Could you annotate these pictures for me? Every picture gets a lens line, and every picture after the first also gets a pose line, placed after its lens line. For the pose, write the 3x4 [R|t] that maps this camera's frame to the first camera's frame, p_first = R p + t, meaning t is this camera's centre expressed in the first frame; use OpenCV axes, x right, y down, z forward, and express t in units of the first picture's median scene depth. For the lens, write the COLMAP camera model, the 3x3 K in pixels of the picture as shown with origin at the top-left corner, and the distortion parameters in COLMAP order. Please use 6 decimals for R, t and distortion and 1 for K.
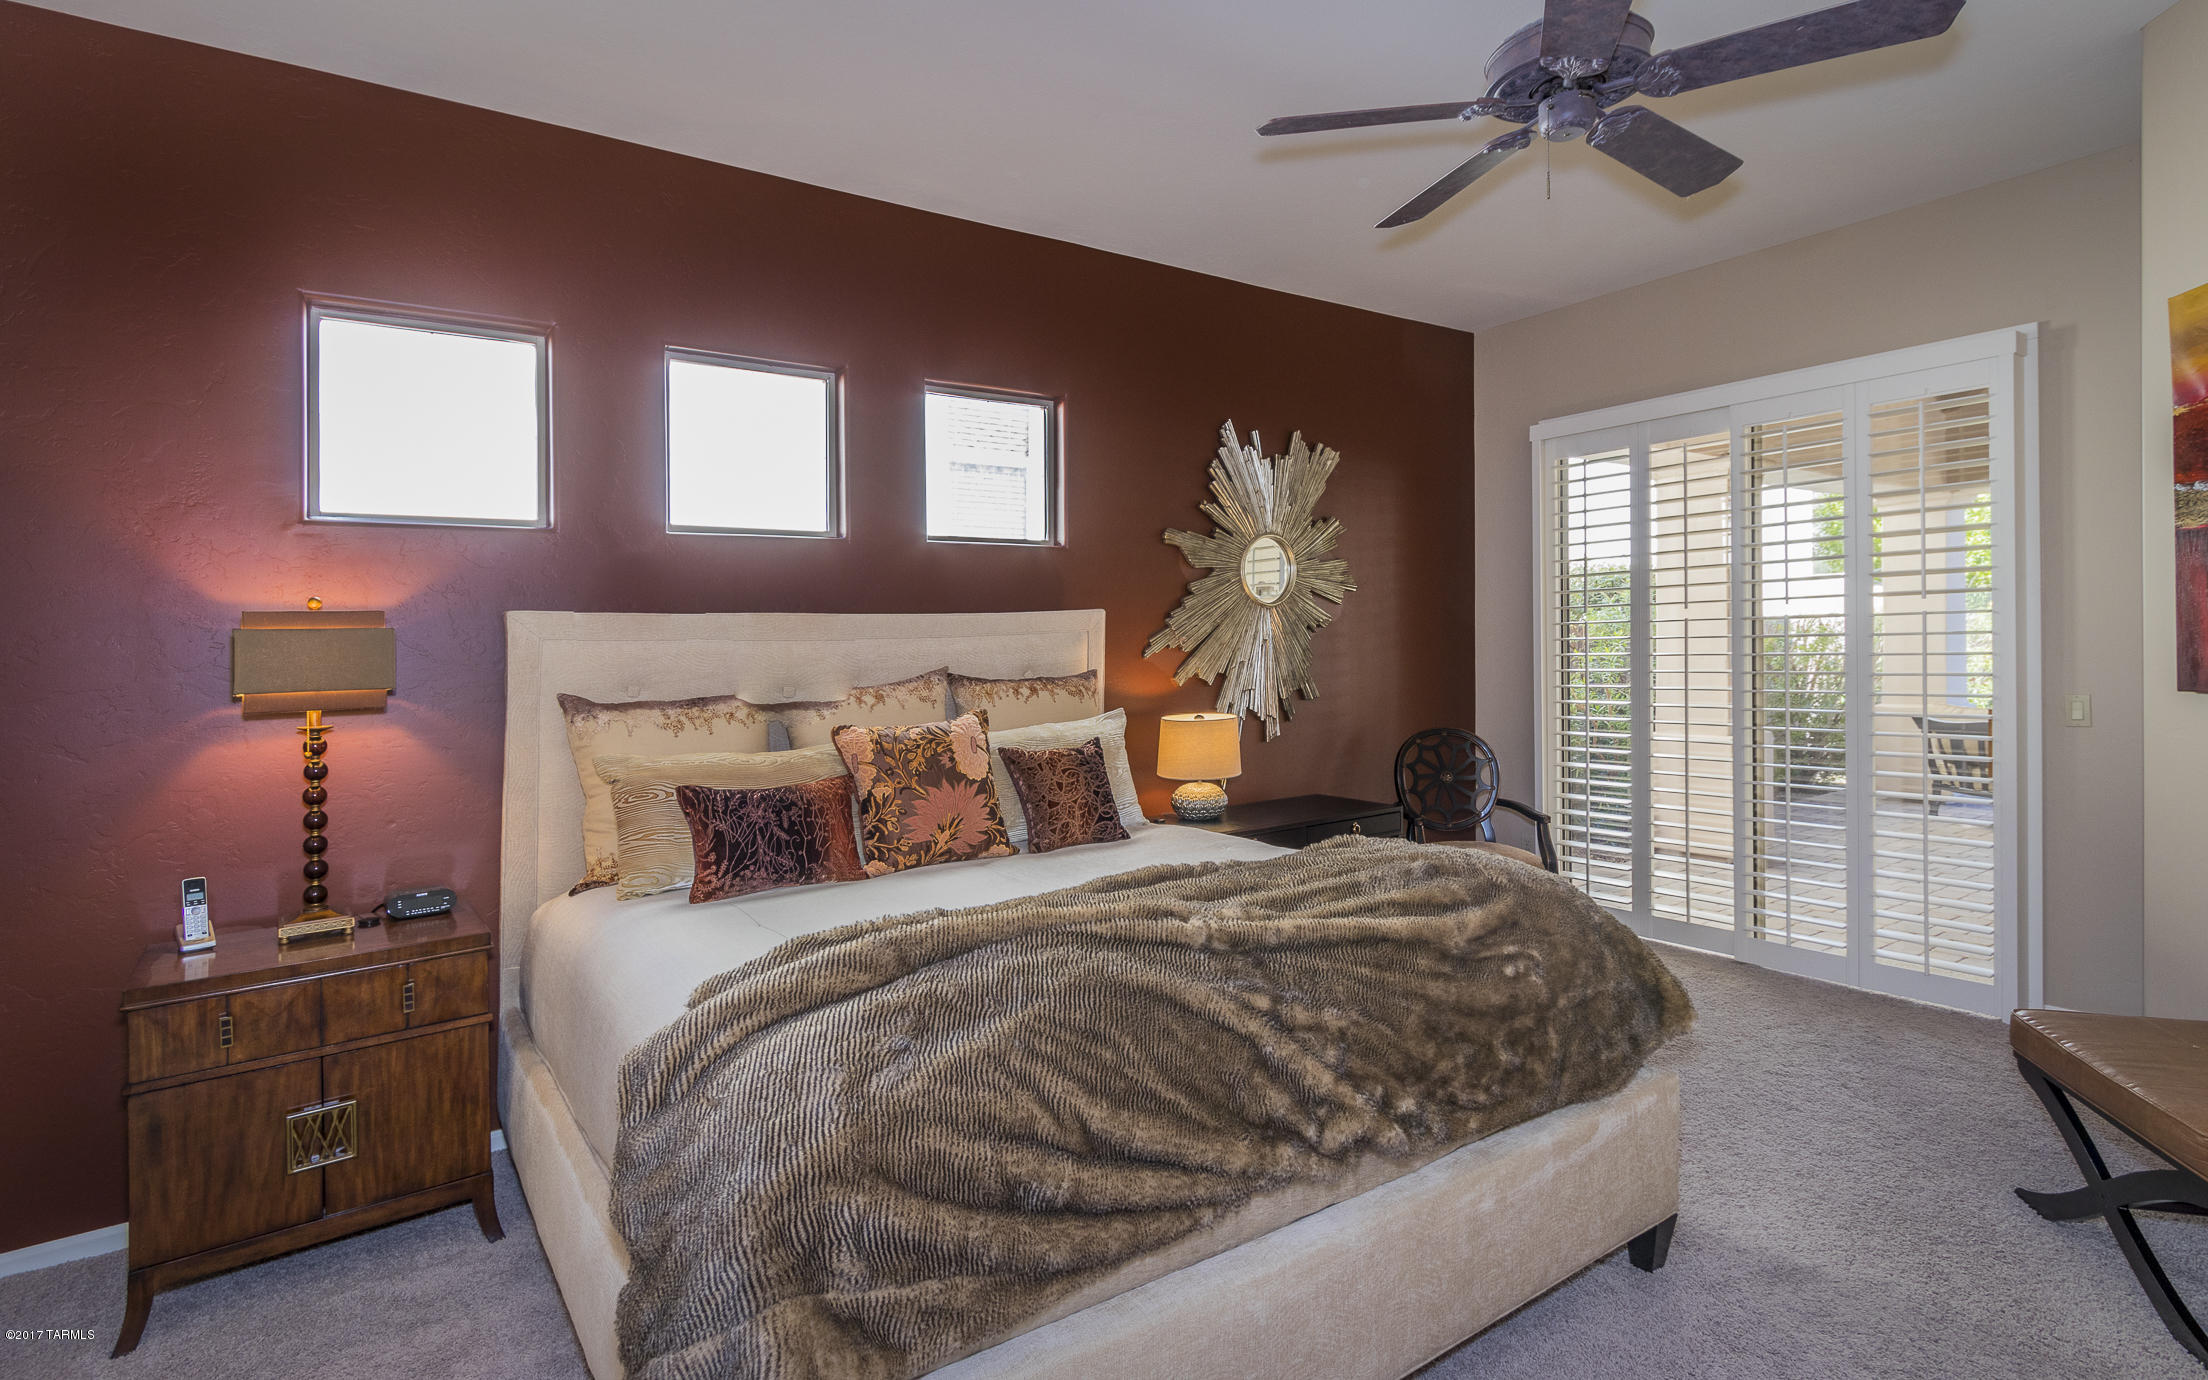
lens RADIAL K [[1115.3, 0, 1102.6], [0, 1115.3, 642.5], [0, 0, 1]] dist [0.029058, -0.008825]
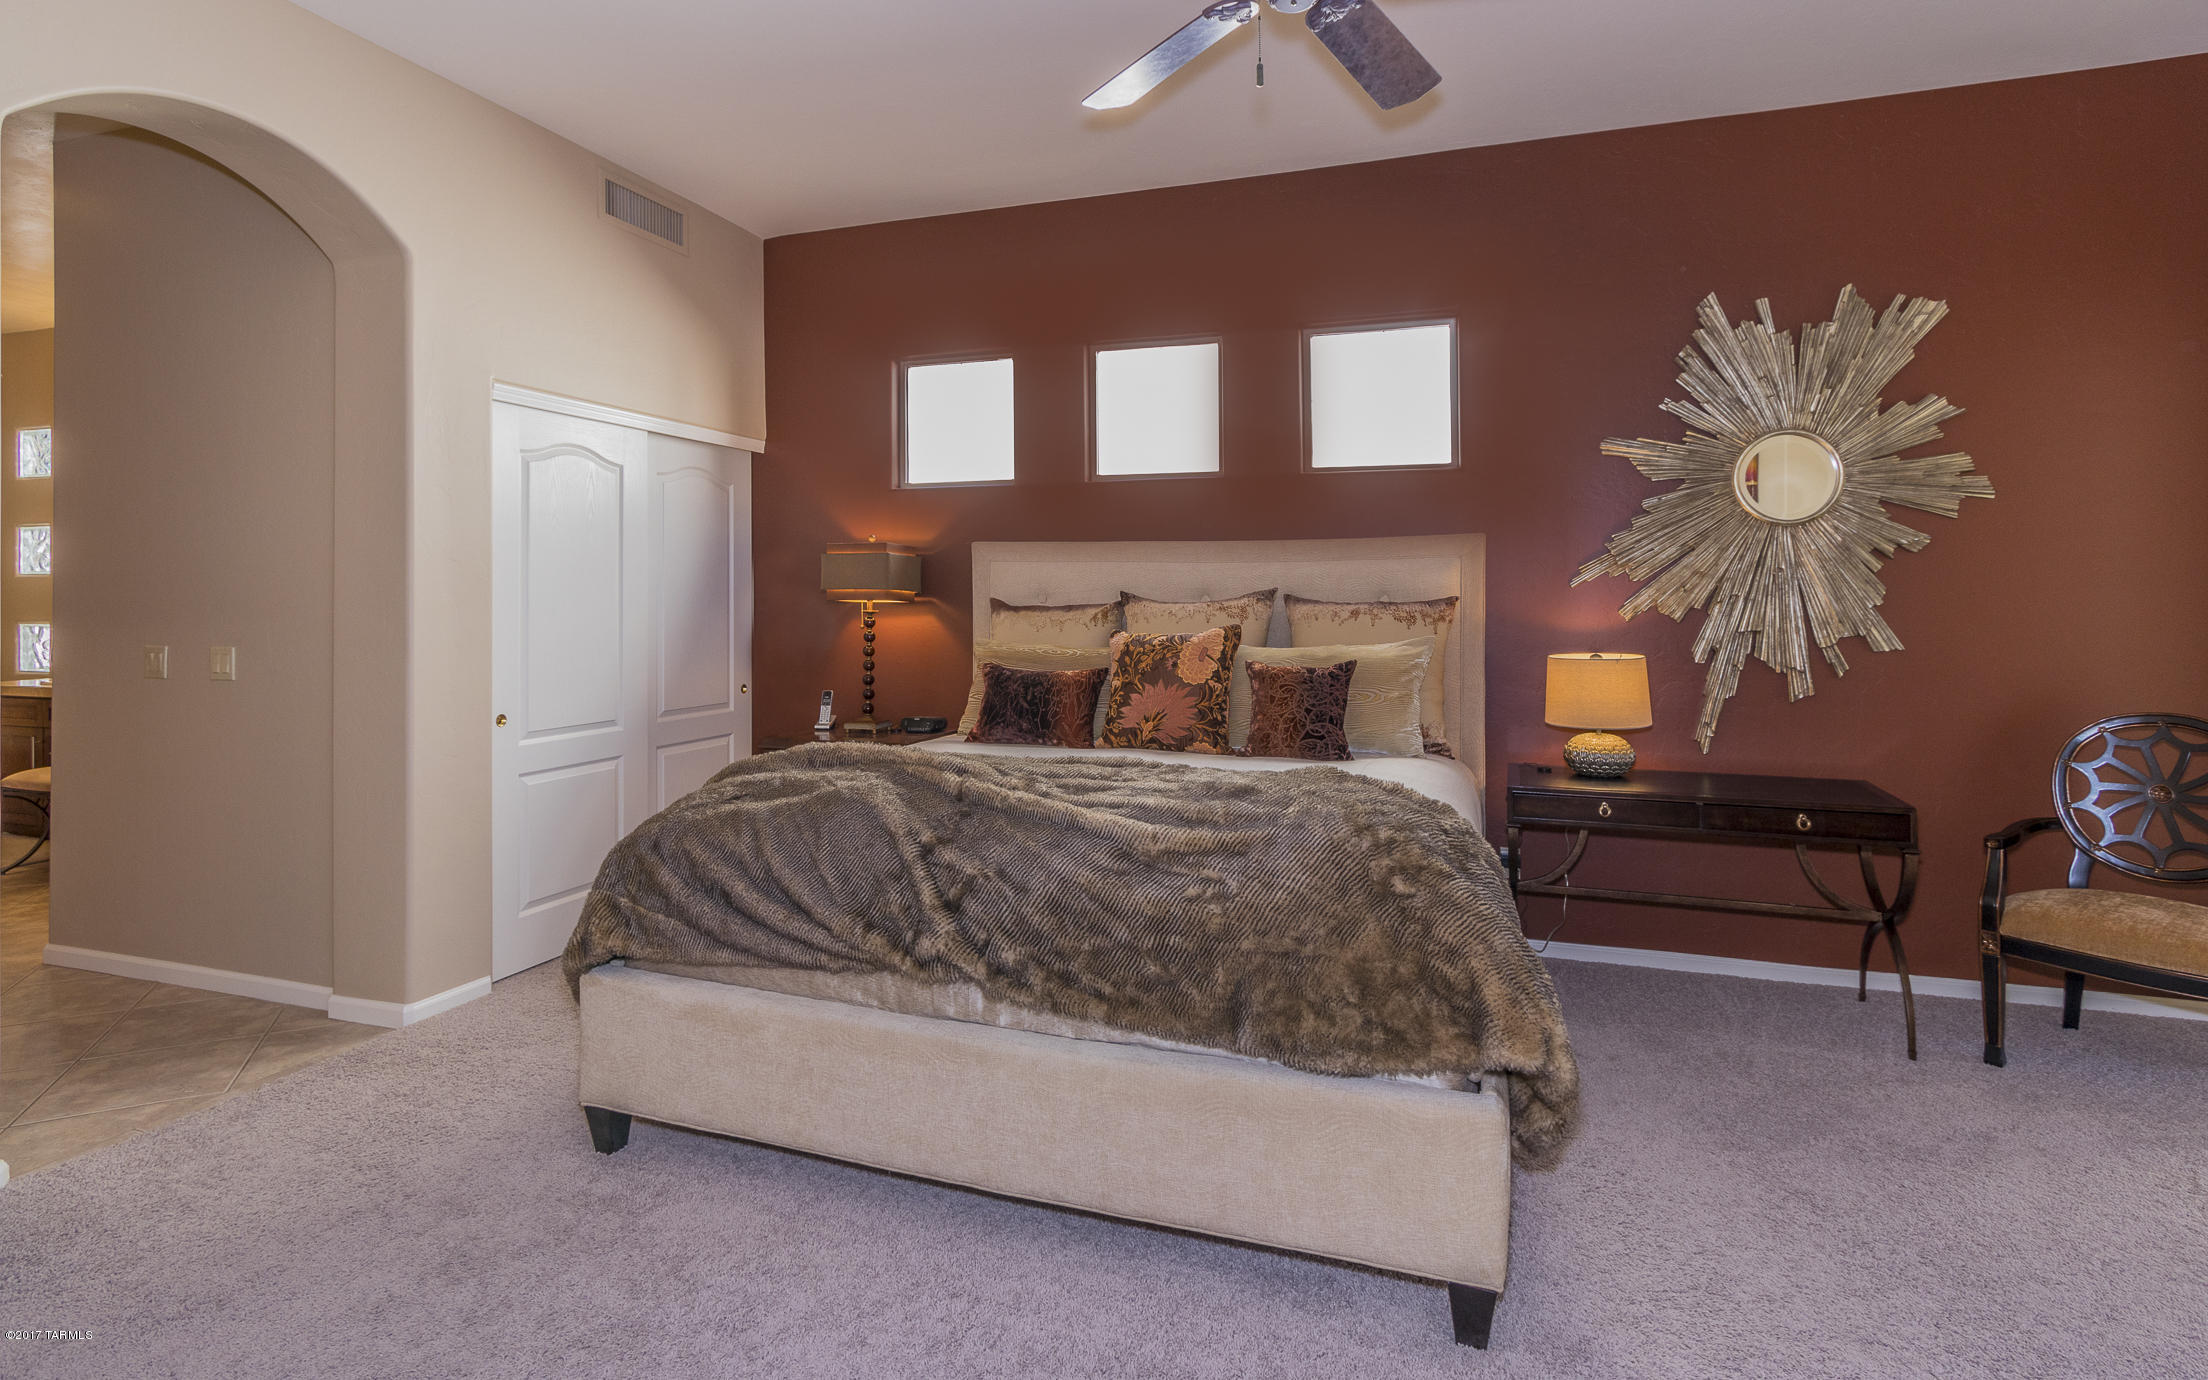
lens RADIAL K [[1154.1, 0, 1106.4], [0, 1154.1, 578.9], [0, 0, 1]] dist [0.000611, 0.000340]
pose [[0.572655, 0.012791, -0.819697, 1.040101], [-0.013576, 0.999889, 0.006119, 0.012429], [0.819684, 0.007624, 0.572765, 0.323836]]
